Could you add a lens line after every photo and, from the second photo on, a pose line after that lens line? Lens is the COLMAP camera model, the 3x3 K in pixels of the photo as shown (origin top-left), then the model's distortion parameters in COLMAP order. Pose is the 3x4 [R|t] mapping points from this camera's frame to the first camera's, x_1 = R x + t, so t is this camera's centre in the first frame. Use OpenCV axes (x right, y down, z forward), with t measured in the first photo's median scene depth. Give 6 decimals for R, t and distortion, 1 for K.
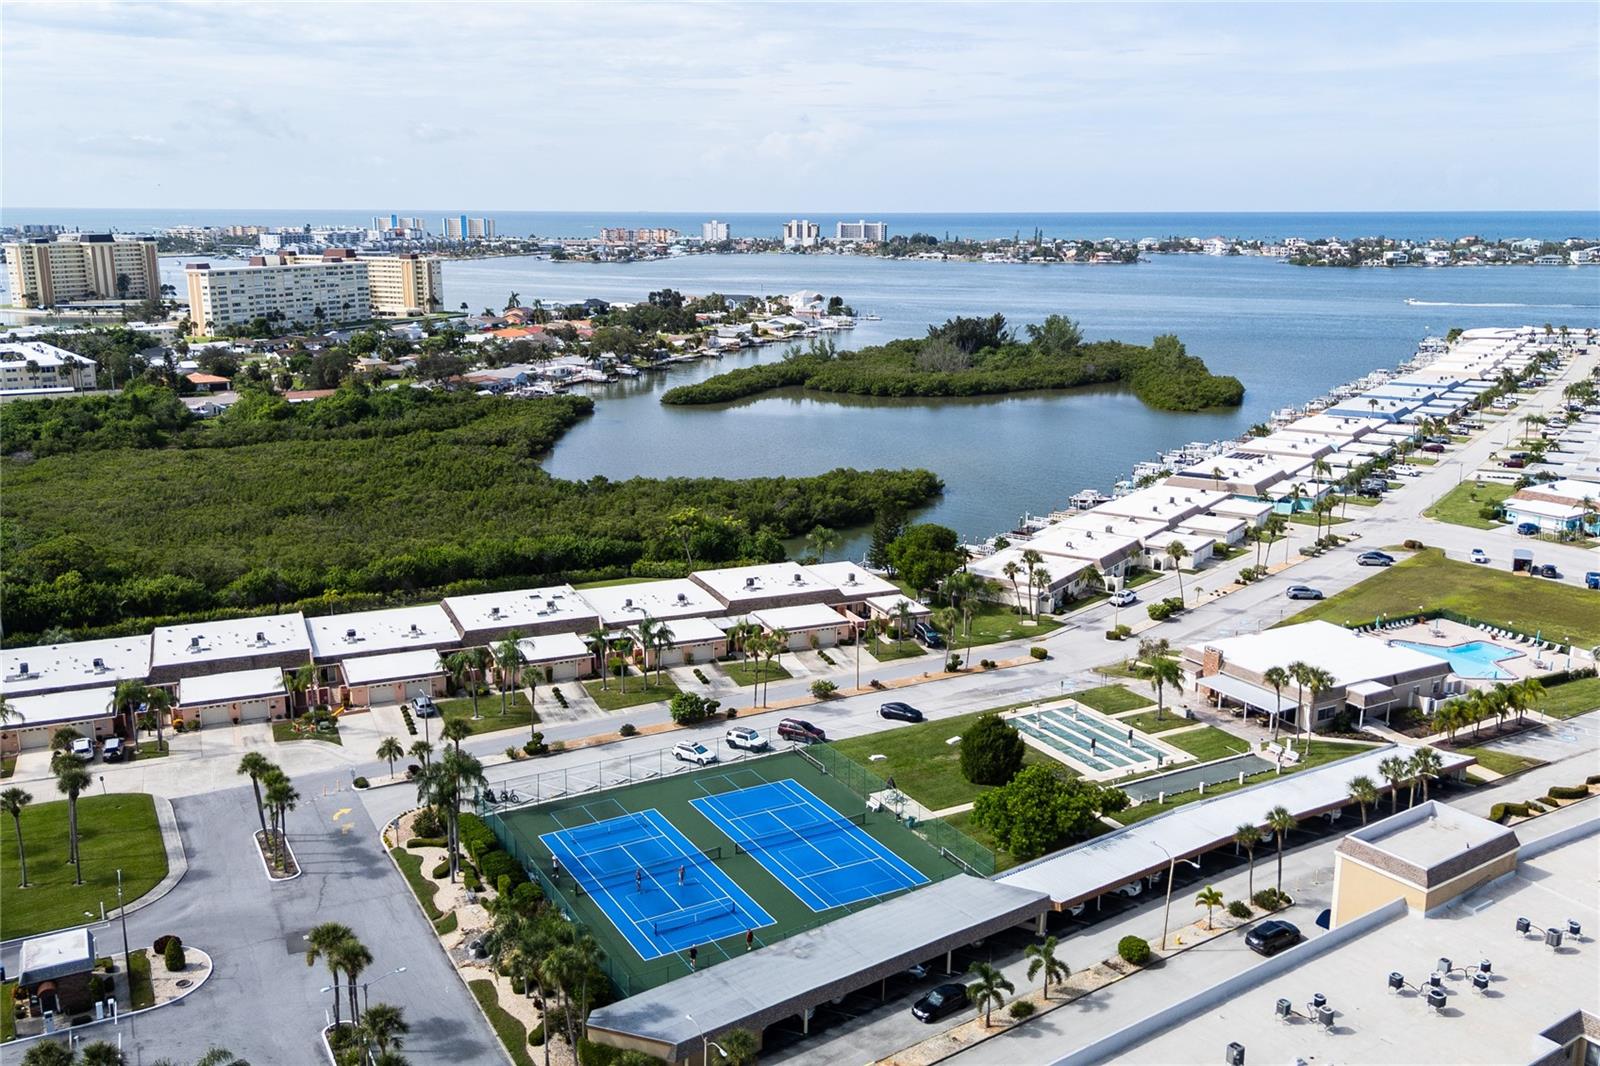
lens RADIAL K [[1387.3, 0, 796.0], [0, 1387.3, 551.3], [0, 0, 1]] dist [0.105130, -0.143098]
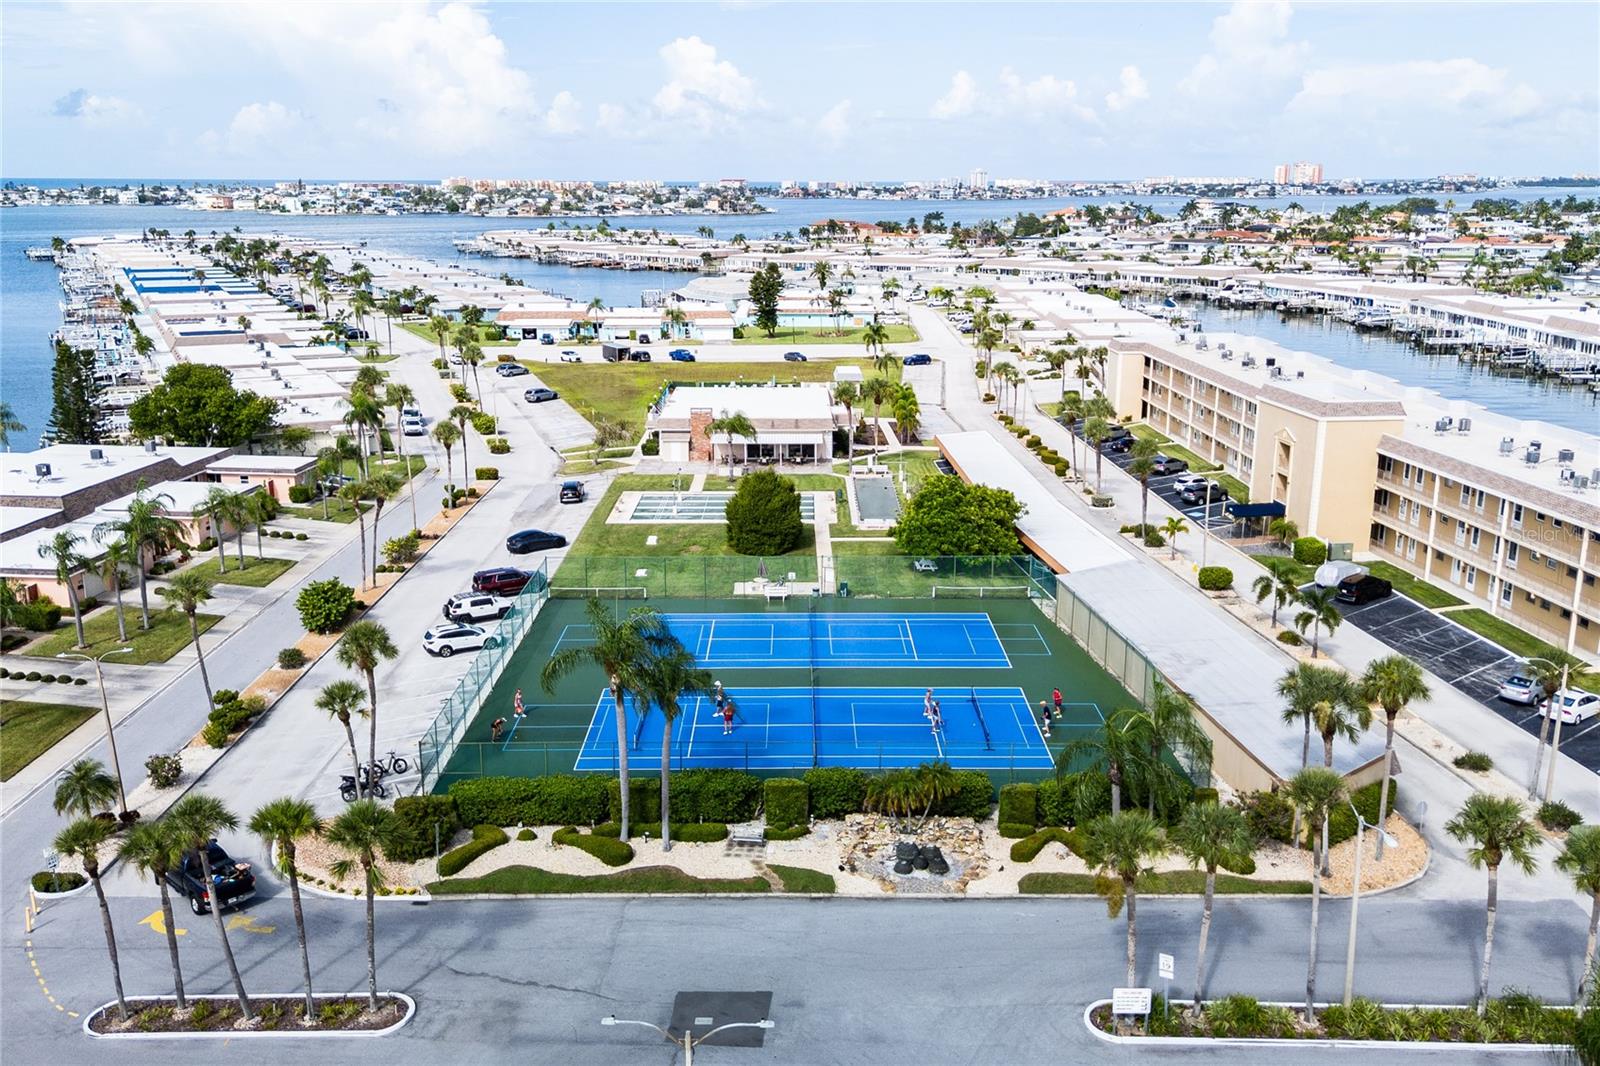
lens RADIAL K [[1387.3, 0, 796.0], [0, 1387.3, 551.3], [0, 0, 1]] dist [0.105130, -0.143098]
pose [[0.477864, -0.223654, 0.849485, -0.259460], [0.207897, 0.968366, 0.138004, 0.025880], [-0.853478, 0.110659, 0.509245, 0.272835]]
